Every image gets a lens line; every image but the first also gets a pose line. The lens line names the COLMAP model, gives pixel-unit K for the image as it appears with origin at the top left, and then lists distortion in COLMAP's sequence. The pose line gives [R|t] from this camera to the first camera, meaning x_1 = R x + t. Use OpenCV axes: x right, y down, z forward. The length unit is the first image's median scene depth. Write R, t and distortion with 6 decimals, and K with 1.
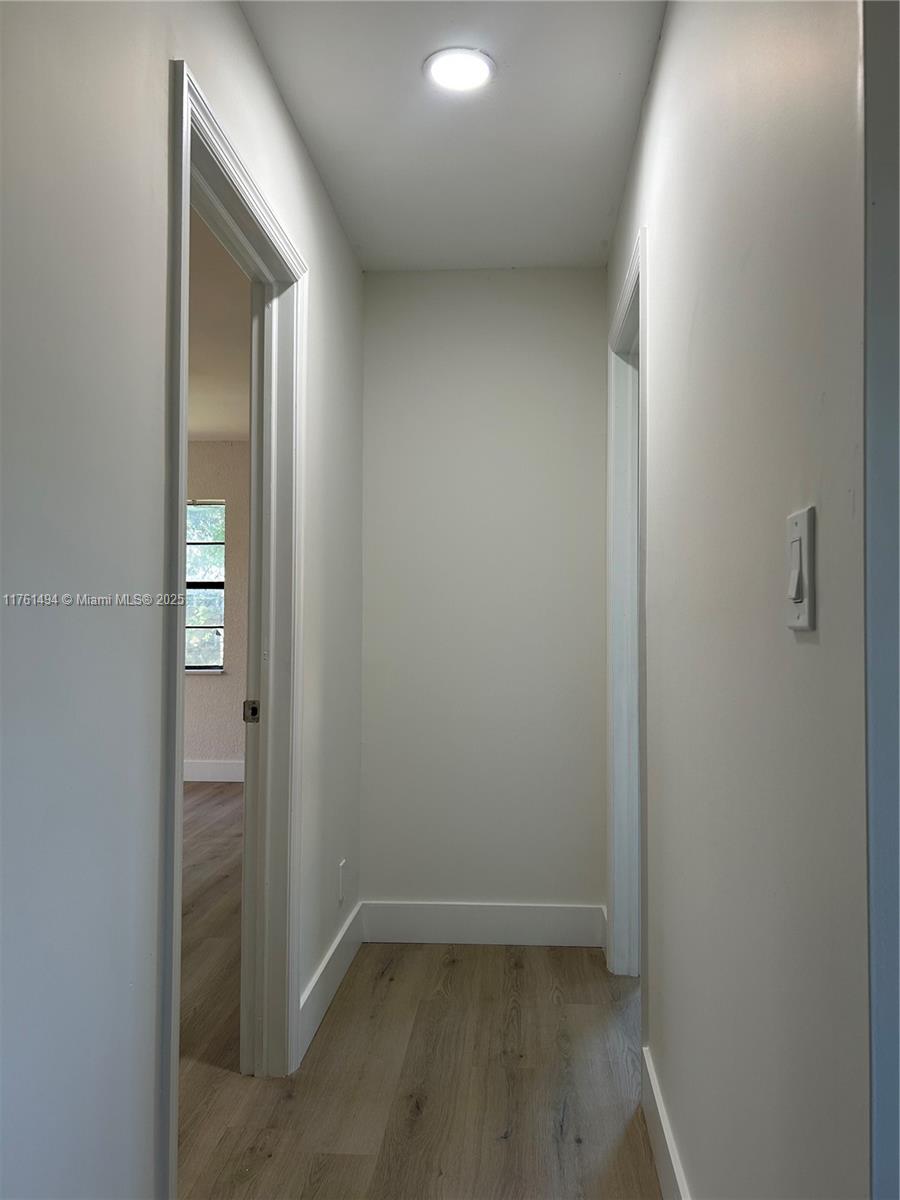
lens RADIAL K [[911.0, 0, 450.0], [0, 911.0, 600.0], [0, 0, 1]] dist [0.059083, -0.081395]
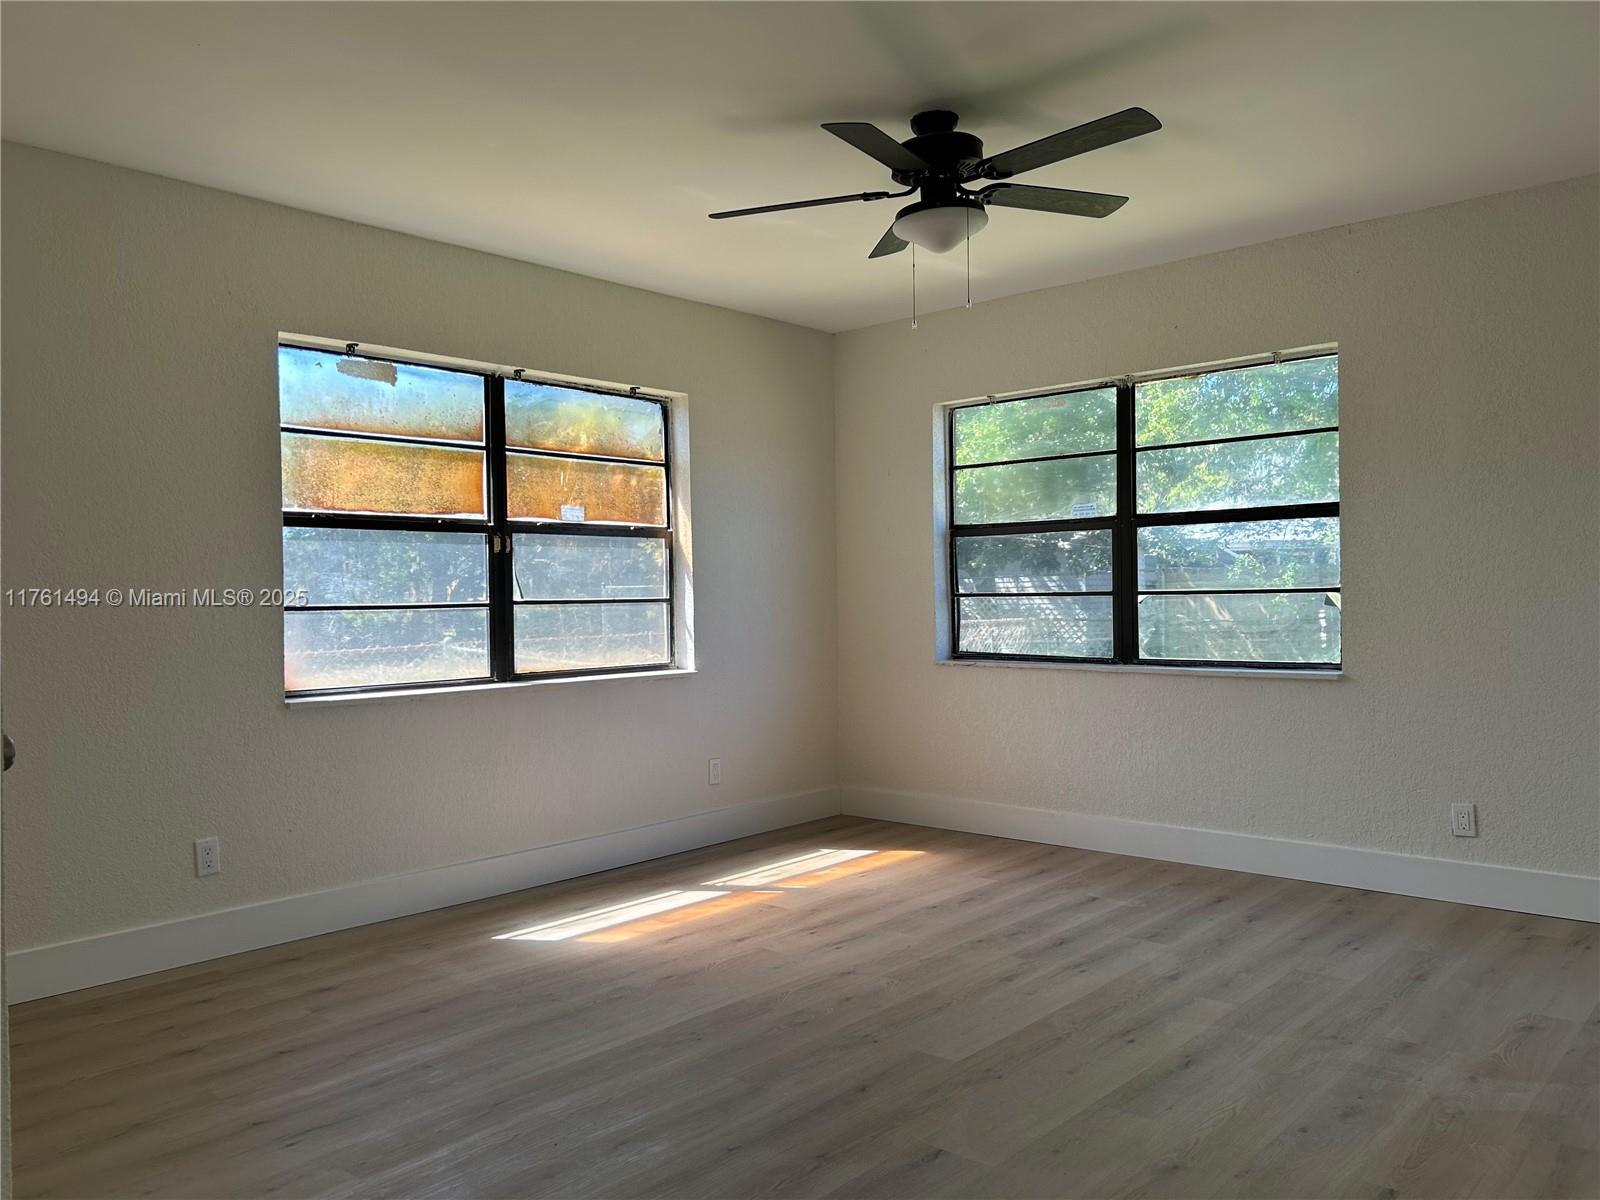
lens RADIAL K [[1214.6, 0, 795.2], [0, 1214.6, 606.4], [0, 0, 1]] dist [0.059083, -0.081395]
pose [[0.799367, -0.011472, -0.600734, -0.077500], [0.034148, 0.999069, 0.026361, 0.010222], [0.599872, -0.041586, 0.799015, 0.257762]]
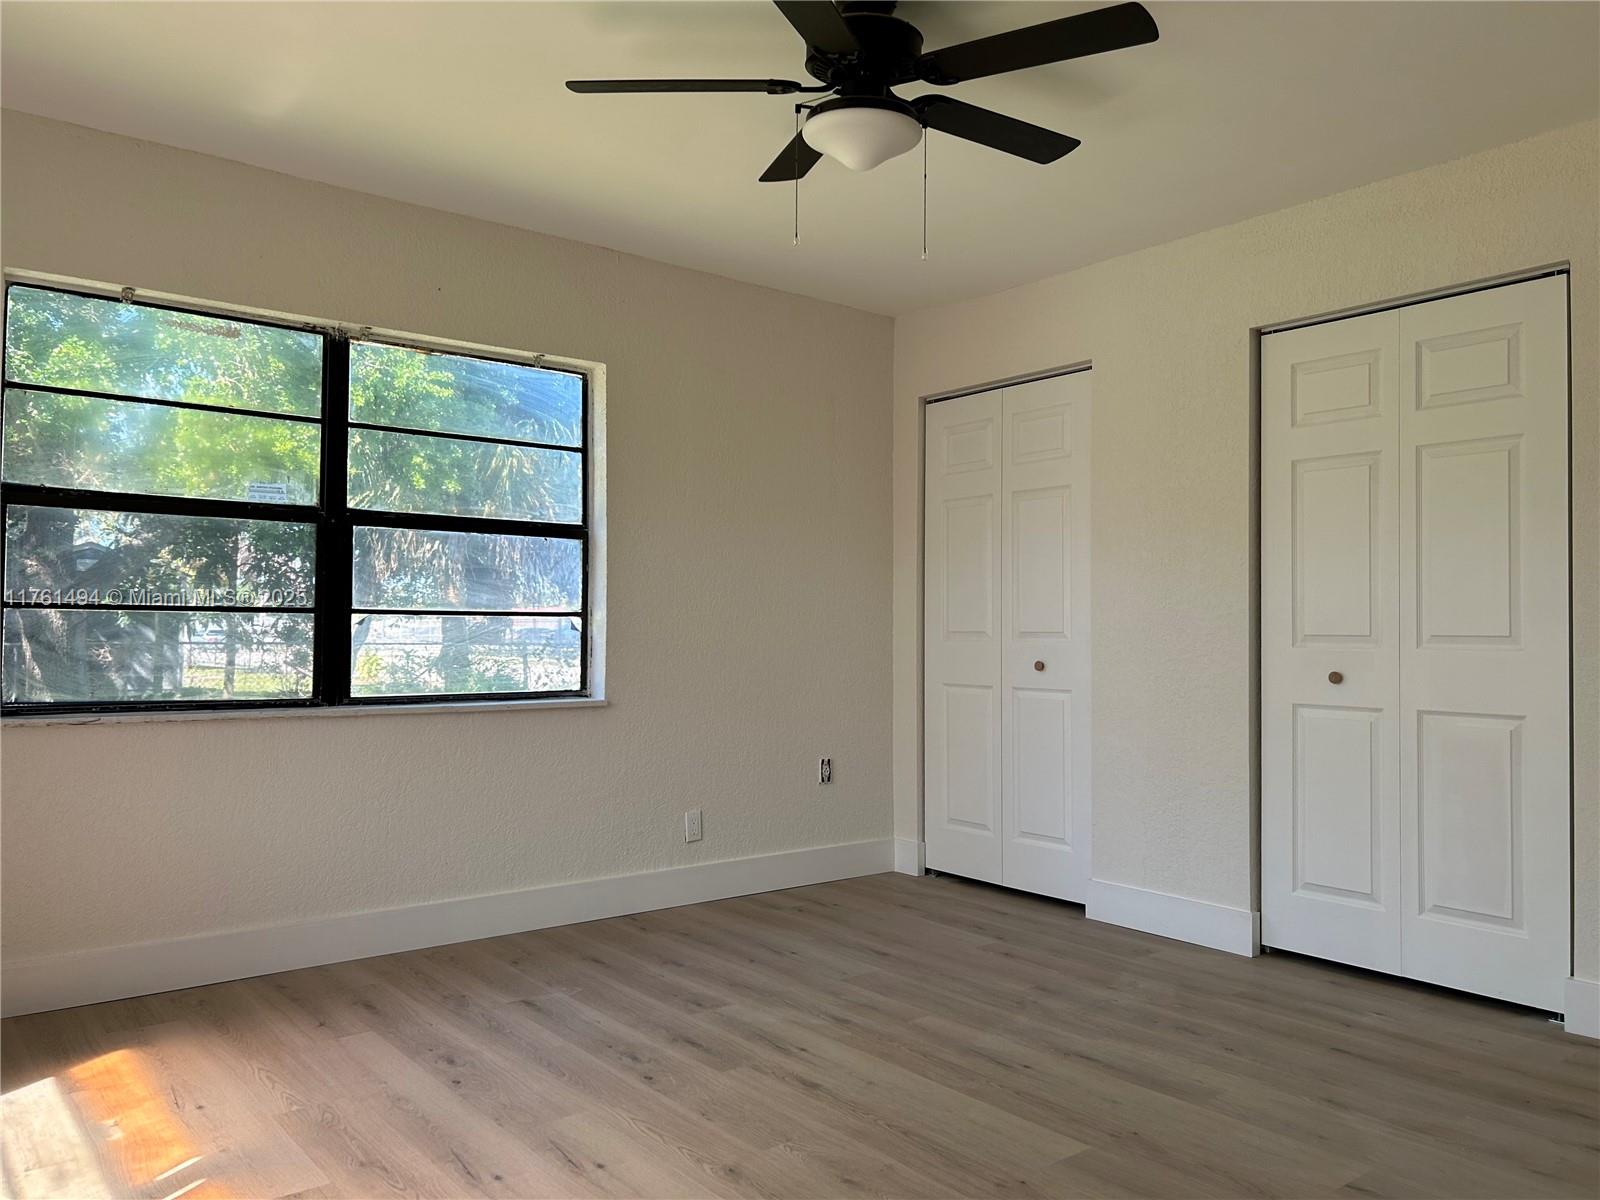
lens RADIAL K [[1245.7, 0, 800.0], [0, 1245.7, 600.0], [0, 0, 1]] dist [-0.002387, 0.078346]
pose [[0.709618, 0.016552, 0.704392, -0.650567], [-0.029301, 0.999552, 0.006030, 0.014060], [-0.703977, -0.024918, 0.709786, 0.425295]]
